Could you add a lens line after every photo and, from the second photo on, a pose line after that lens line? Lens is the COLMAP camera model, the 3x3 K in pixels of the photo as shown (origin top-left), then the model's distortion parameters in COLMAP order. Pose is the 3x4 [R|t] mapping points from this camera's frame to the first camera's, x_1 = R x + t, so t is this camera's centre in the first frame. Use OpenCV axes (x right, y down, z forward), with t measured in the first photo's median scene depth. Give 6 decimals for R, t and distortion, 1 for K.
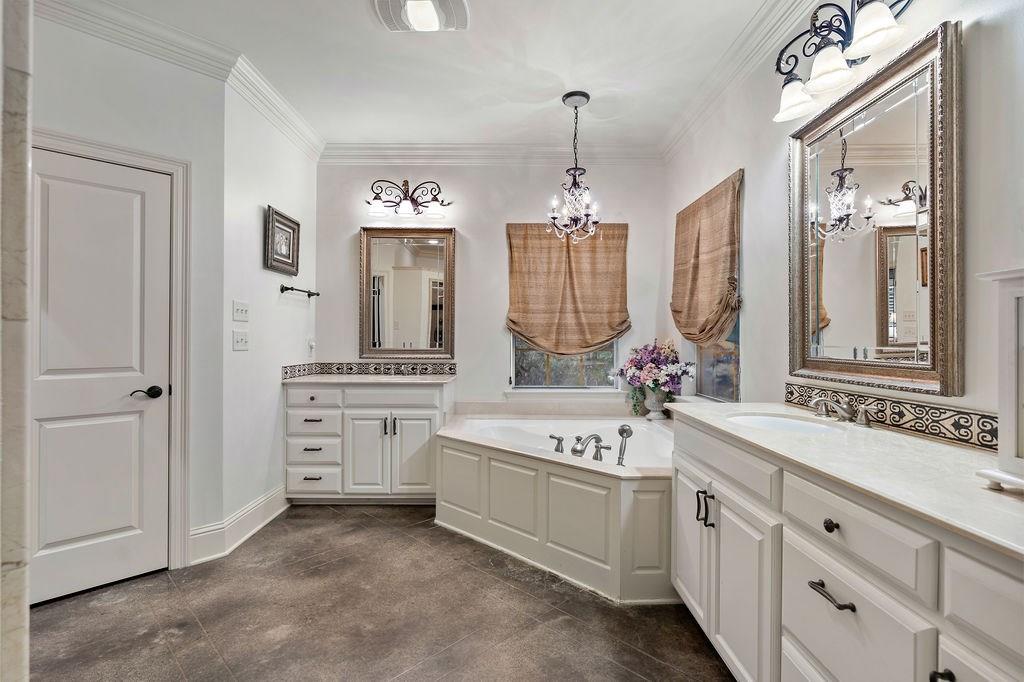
lens RADIAL K [[501.5, 0, 535.4], [0, 501.5, 335.9], [0, 0, 1]] dist [0.002872, 0.001440]
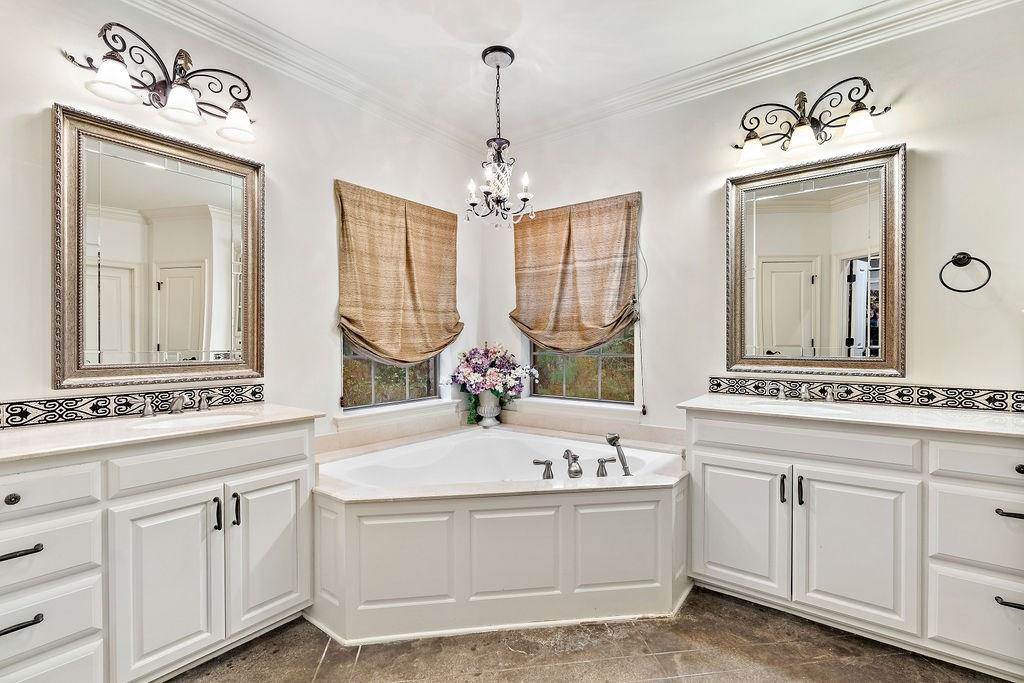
lens RADIAL K [[468.3, 0, 513.6], [0, 468.3, 342.7], [0, 0, 1]] dist [-0.002524, 0.000115]
pose [[0.617166, -0.009060, 0.786781, -0.520521], [-0.000437, 0.999930, 0.011858, -0.003734], [-0.786833, -0.007662, 0.617119, 0.491077]]
